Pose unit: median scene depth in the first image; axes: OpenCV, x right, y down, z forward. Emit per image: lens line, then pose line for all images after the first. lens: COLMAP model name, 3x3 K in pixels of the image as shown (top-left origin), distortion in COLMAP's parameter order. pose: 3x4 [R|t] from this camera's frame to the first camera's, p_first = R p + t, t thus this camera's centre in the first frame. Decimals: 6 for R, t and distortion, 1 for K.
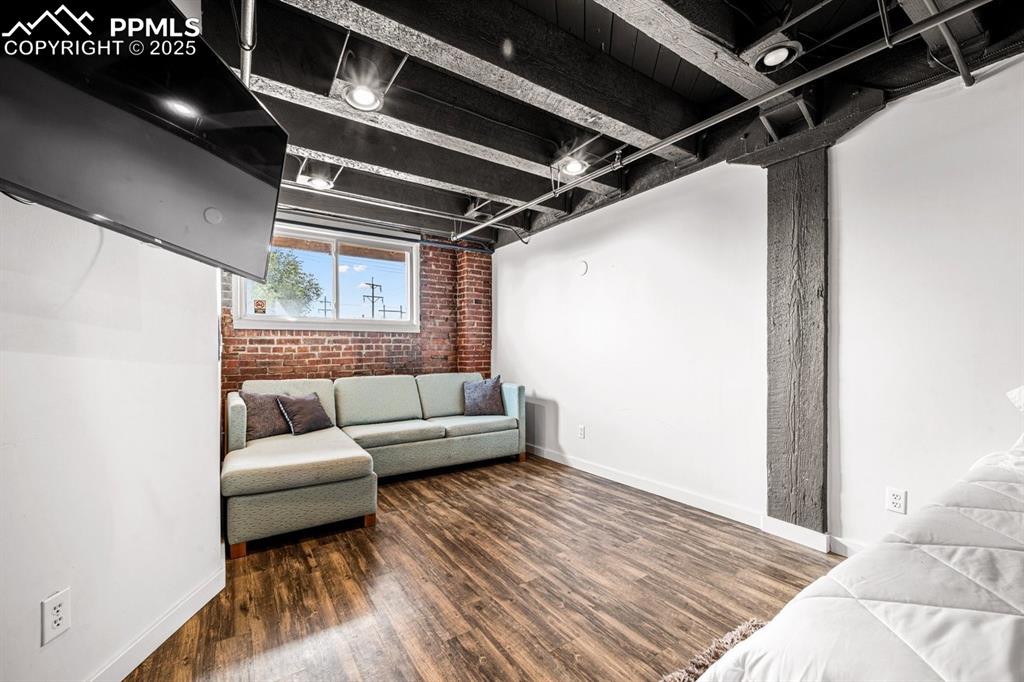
lens RADIAL K [[413.2, 0, 506.9], [0, 413.2, 343.7], [0, 0, 1]] dist [0.007817, -0.001085]
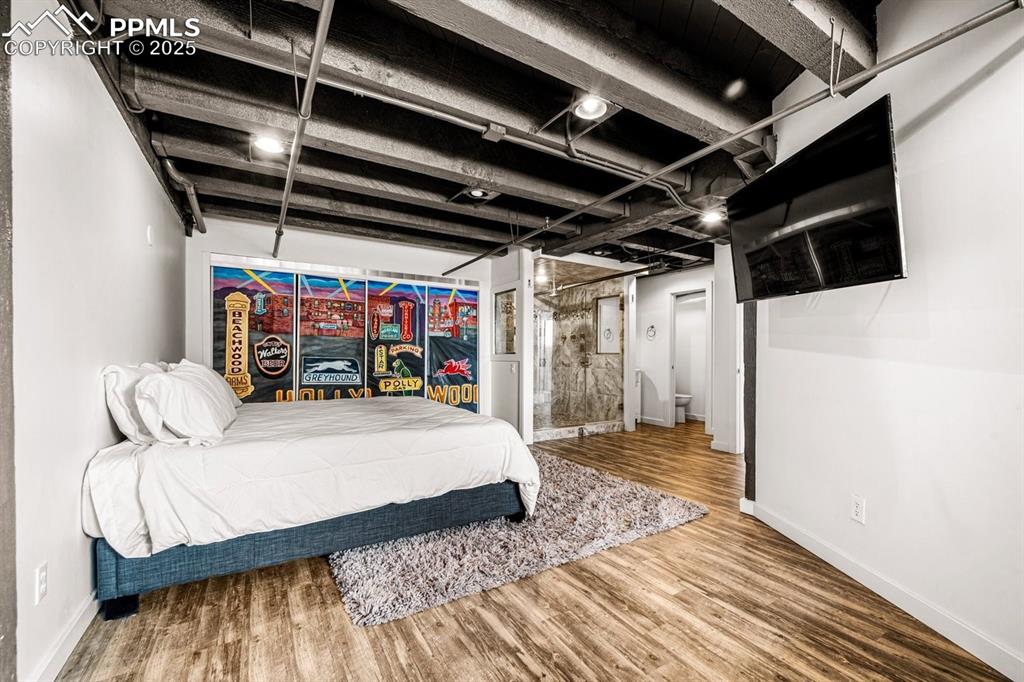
lens RADIAL K [[413.2, 0, 514.3], [0, 413.2, 350.0], [0, 0, 1]] dist [0.007817, -0.001085]
pose [[-0.999636, -0.001099, 0.026955, 0.079229], [-0.001827, 0.999633, -0.027014, 0.011901], [-0.026915, -0.027054, -0.999272, 0.760556]]
